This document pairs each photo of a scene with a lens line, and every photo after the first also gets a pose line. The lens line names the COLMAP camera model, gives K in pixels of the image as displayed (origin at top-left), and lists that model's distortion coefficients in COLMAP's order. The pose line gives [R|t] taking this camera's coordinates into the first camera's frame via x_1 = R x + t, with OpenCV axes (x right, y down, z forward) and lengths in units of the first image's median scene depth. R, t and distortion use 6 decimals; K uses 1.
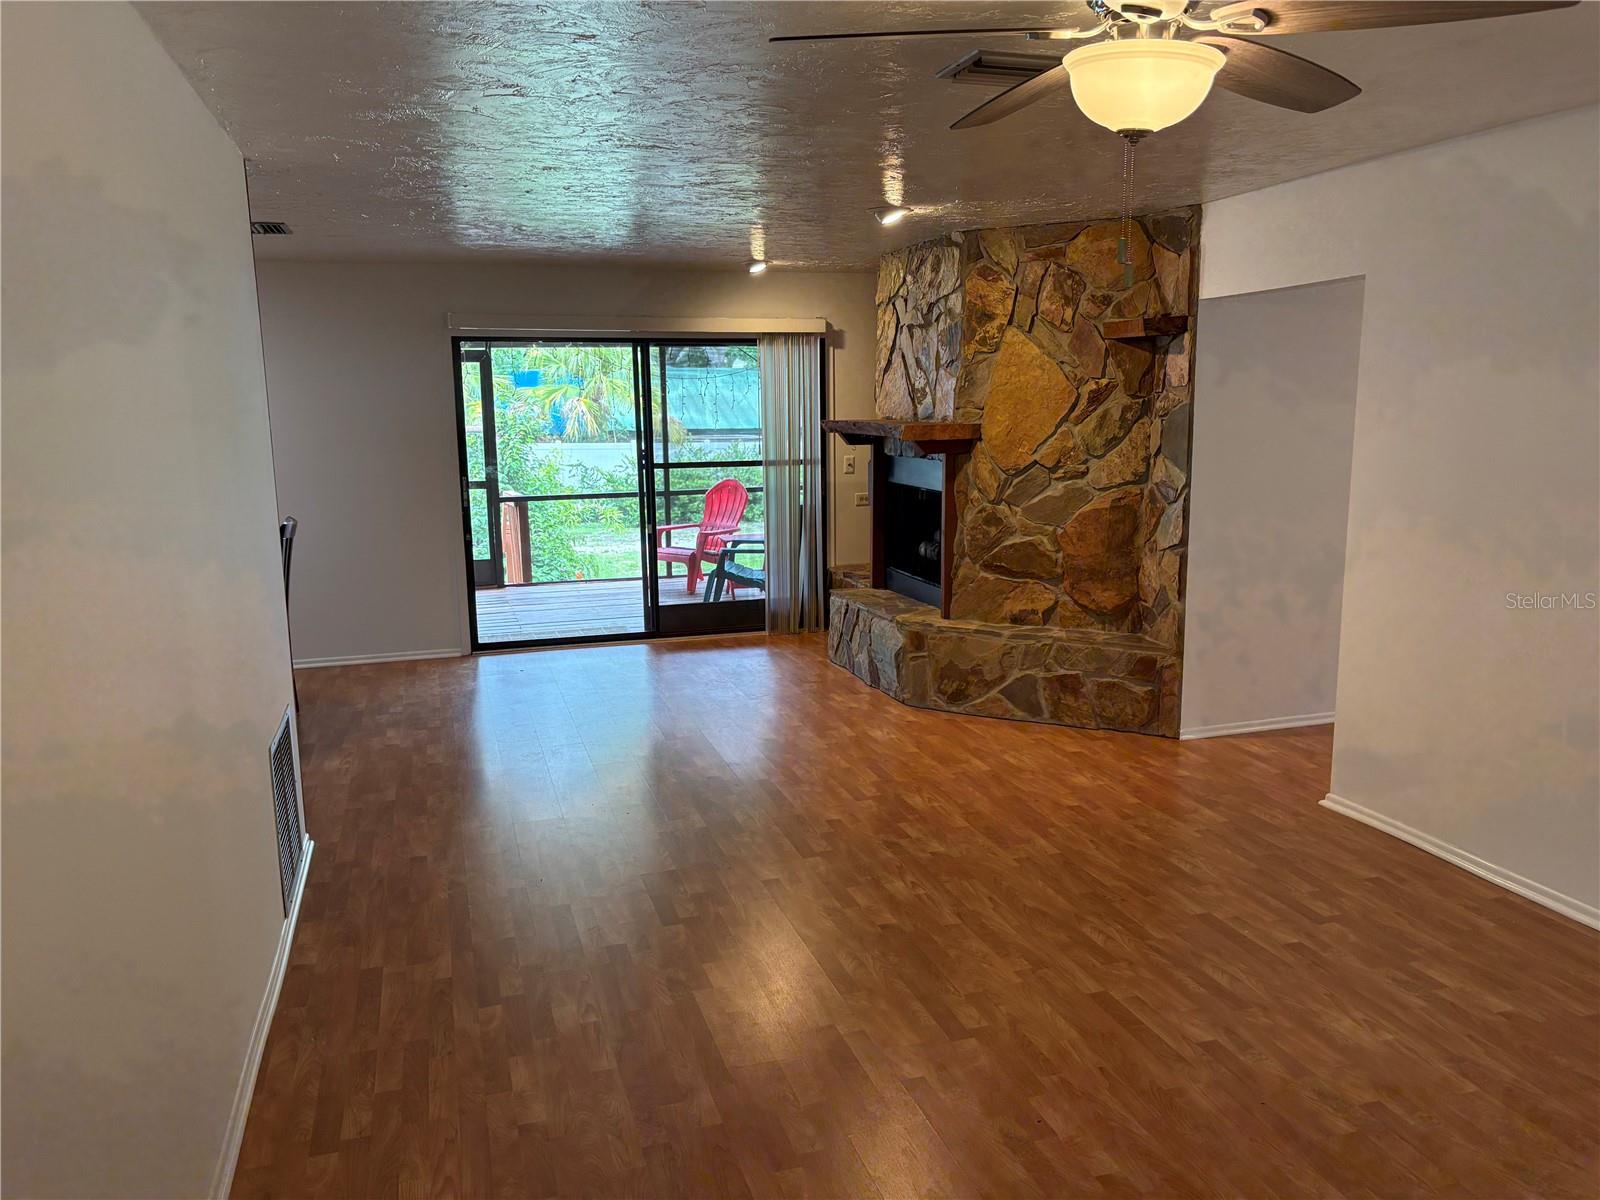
lens RADIAL K [[1213.5, 0, 788.0], [0, 1213.5, 614.0], [0, 0, 1]] dist [0.072982, -0.069174]
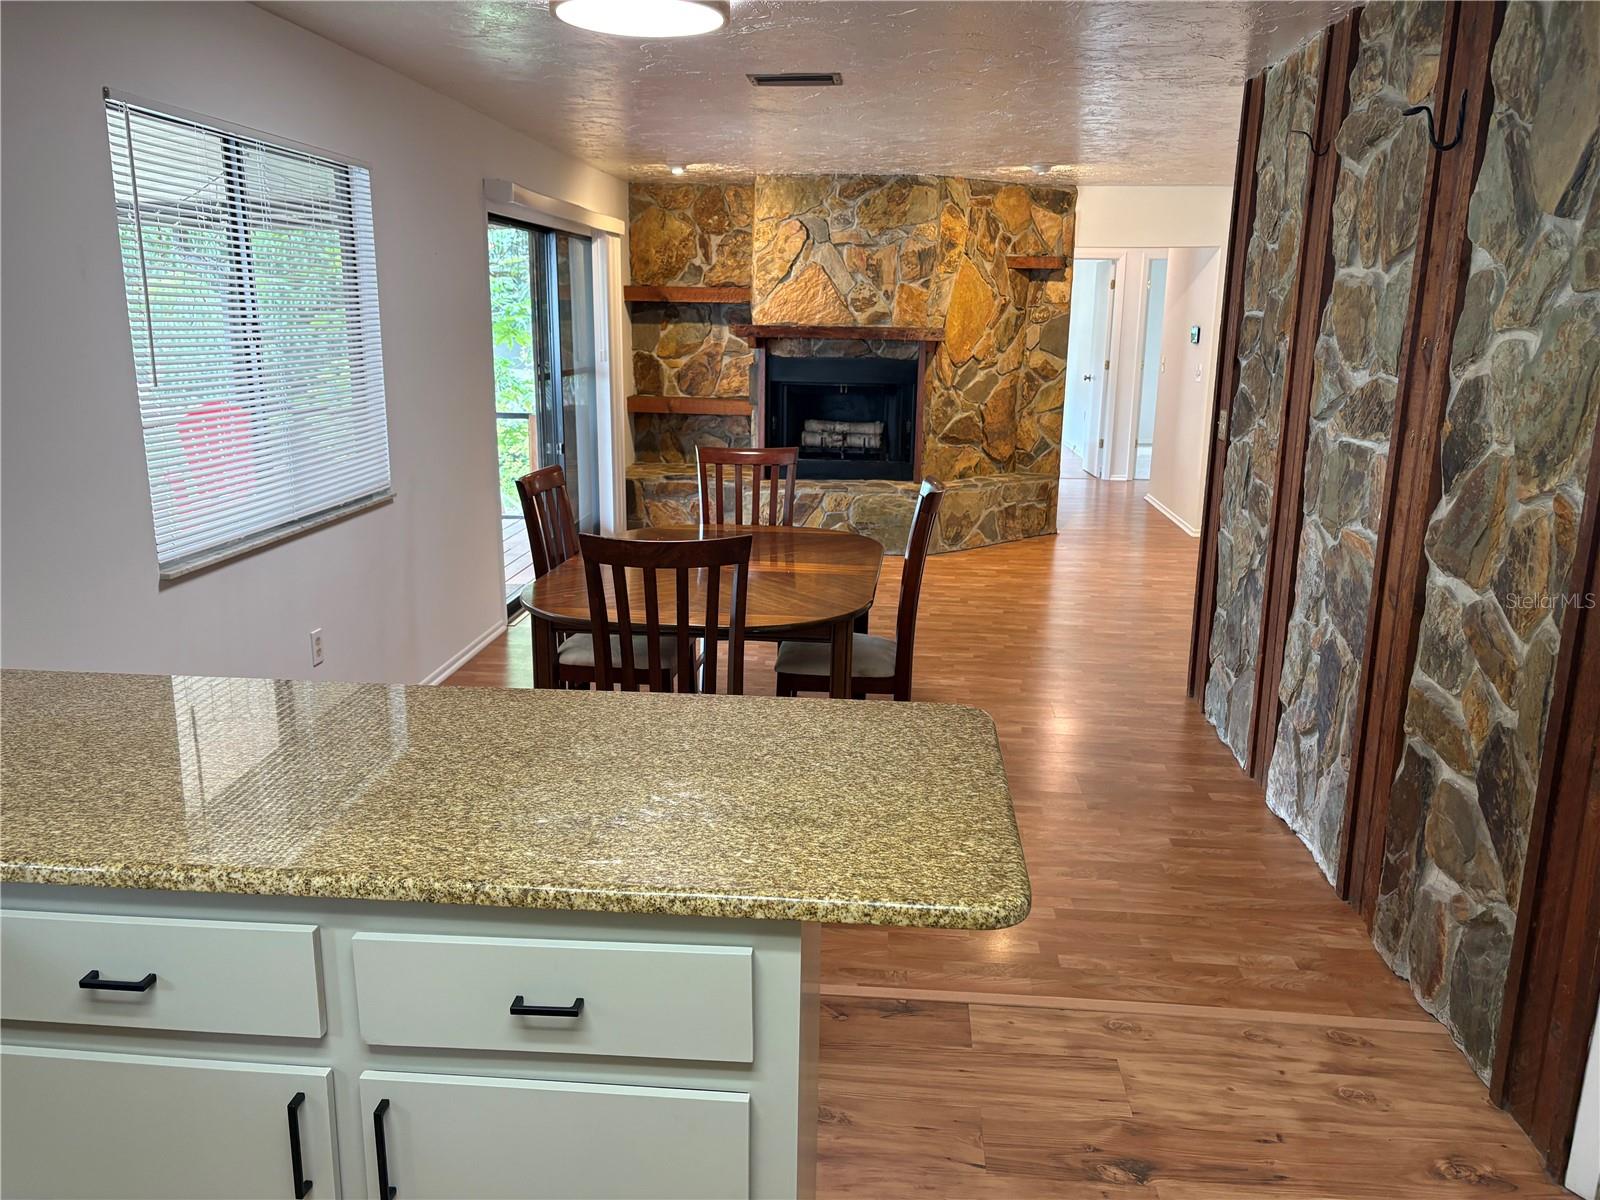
lens RADIAL K [[1213.5, 0, 802.2], [0, 1213.5, 614.9], [0, 0, 1]] dist [0.072982, -0.069174]
pose [[0.357757, -0.208597, 0.910218, -1.214641], [0.151189, 0.974810, 0.163975, -0.098638], [-0.921494, 0.078952, 0.380282, 0.704346]]
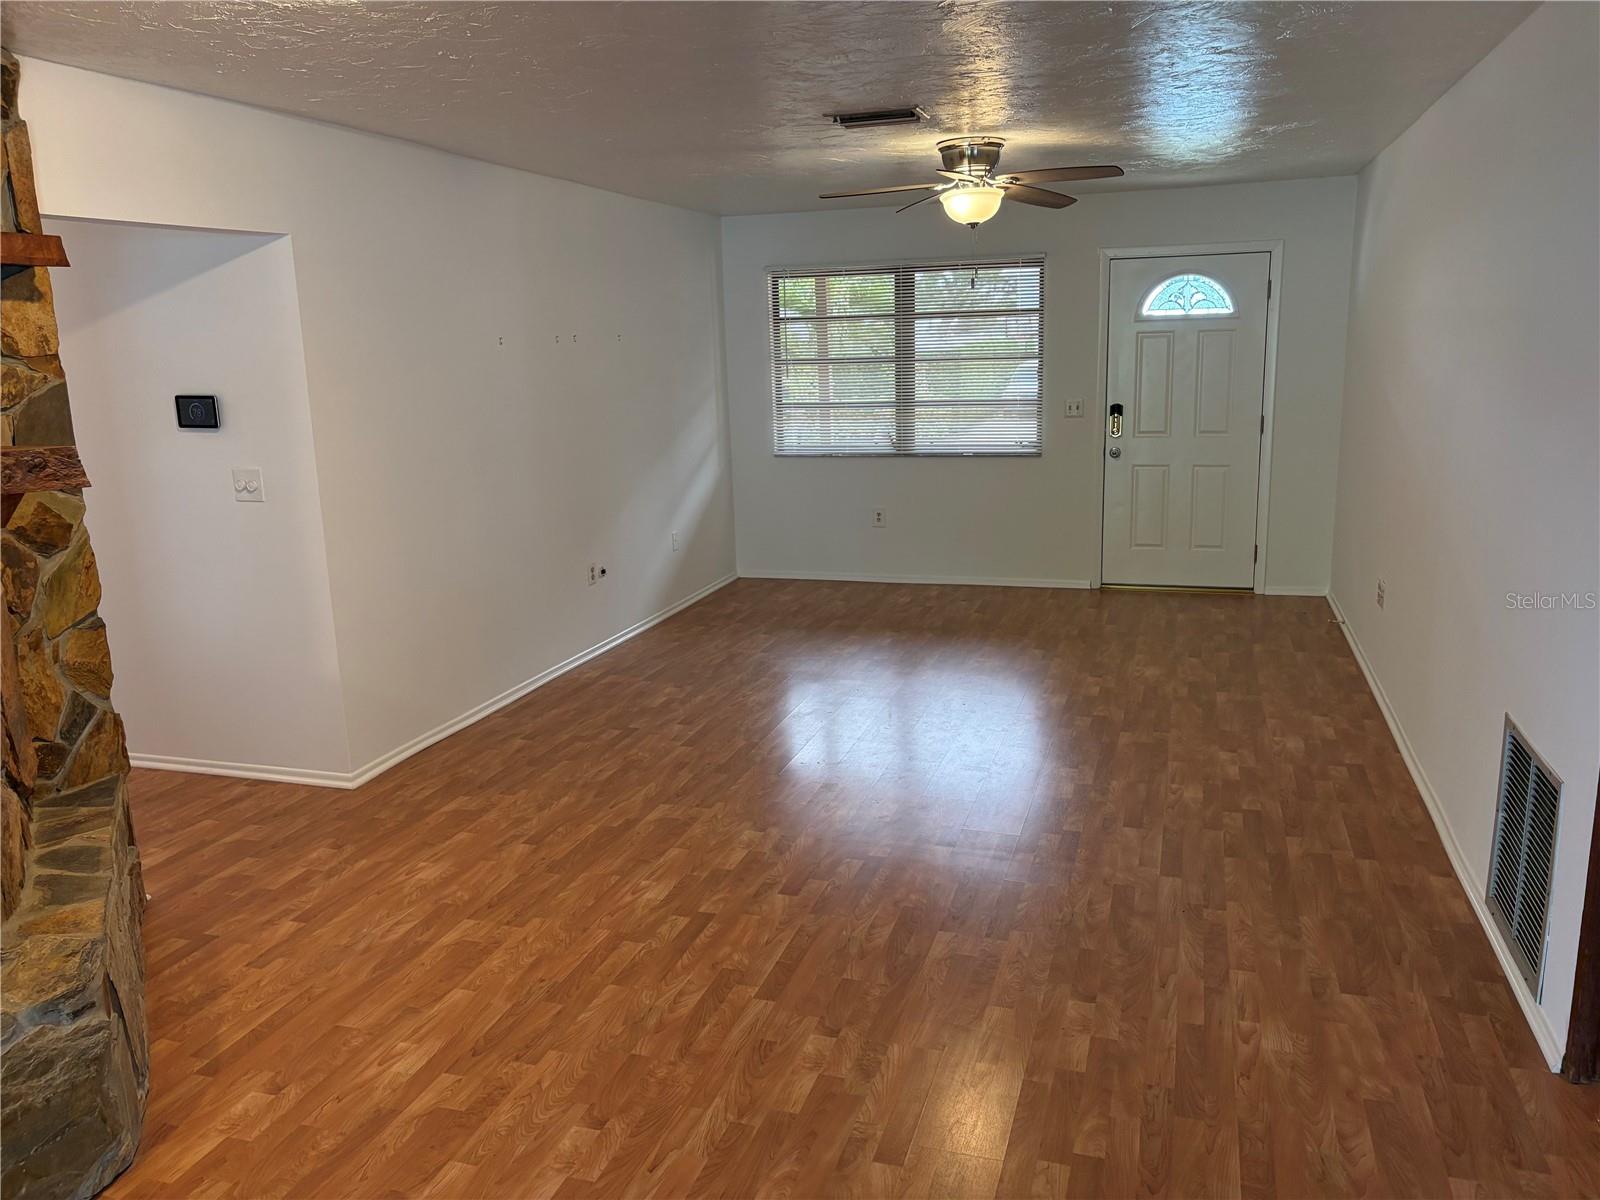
lens RADIAL K [[1213.5, 0, 807.5], [0, 1213.5, 597.5], [0, 0, 1]] dist [0.072982, -0.069174]
pose [[-0.829334, -0.081831, 0.552729, -0.313768], [0.138541, 0.928213, 0.345293, -0.220266], [-0.541306, 0.362939, -0.758461, 1.227493]]
